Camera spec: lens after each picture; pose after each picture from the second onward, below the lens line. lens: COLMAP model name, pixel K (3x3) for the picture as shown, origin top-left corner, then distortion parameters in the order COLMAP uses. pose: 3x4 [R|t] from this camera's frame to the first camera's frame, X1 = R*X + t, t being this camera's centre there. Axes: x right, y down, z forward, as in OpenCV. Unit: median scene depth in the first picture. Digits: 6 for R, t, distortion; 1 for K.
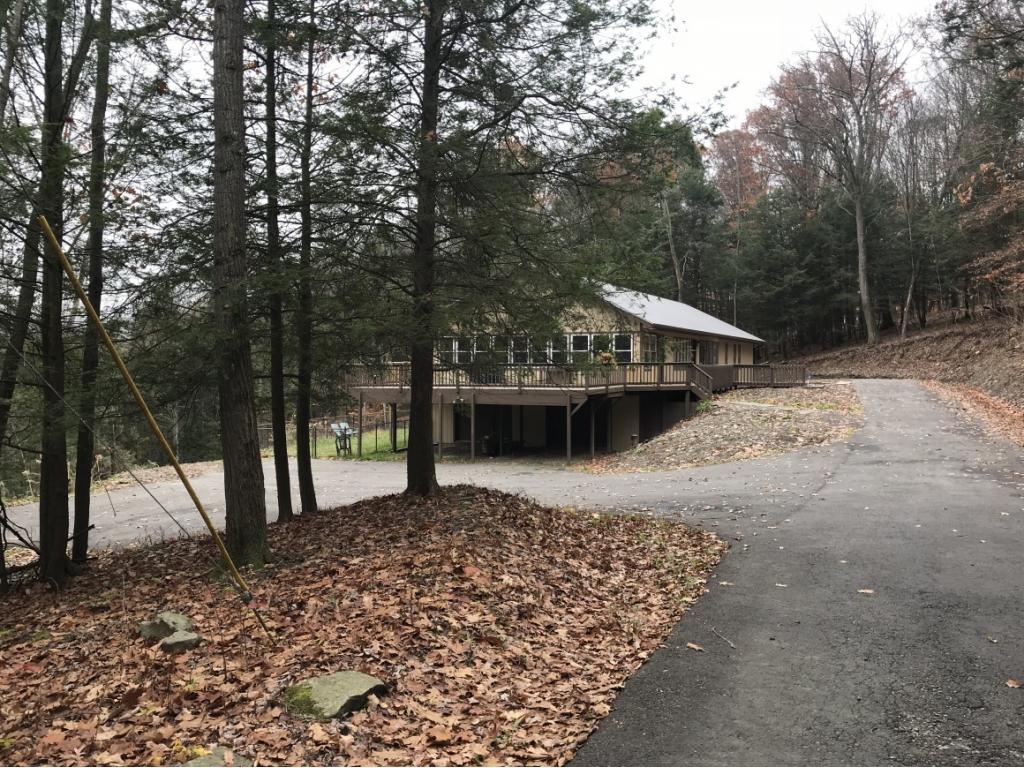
lens RADIAL K [[832.9, 0, 507.9], [0, 832.9, 373.7], [0, 0, 1]] dist [0.048451, -0.071046]
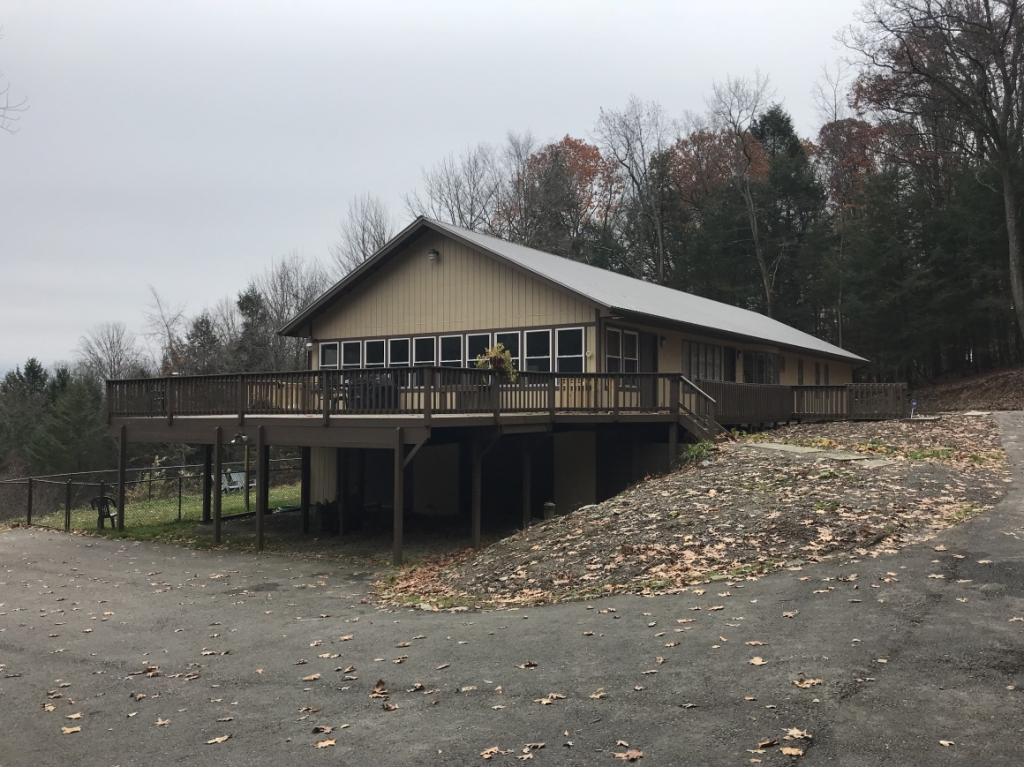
lens RADIAL K [[832.9, 0, 507.9], [0, 832.9, 373.7], [0, 0, 1]] dist [0.048451, -0.071046]
pose [[0.988006, -0.009168, -0.154144, 0.186060], [0.000795, 0.998525, -0.054296, 0.016782], [0.154415, 0.053522, 0.986555, 0.409588]]
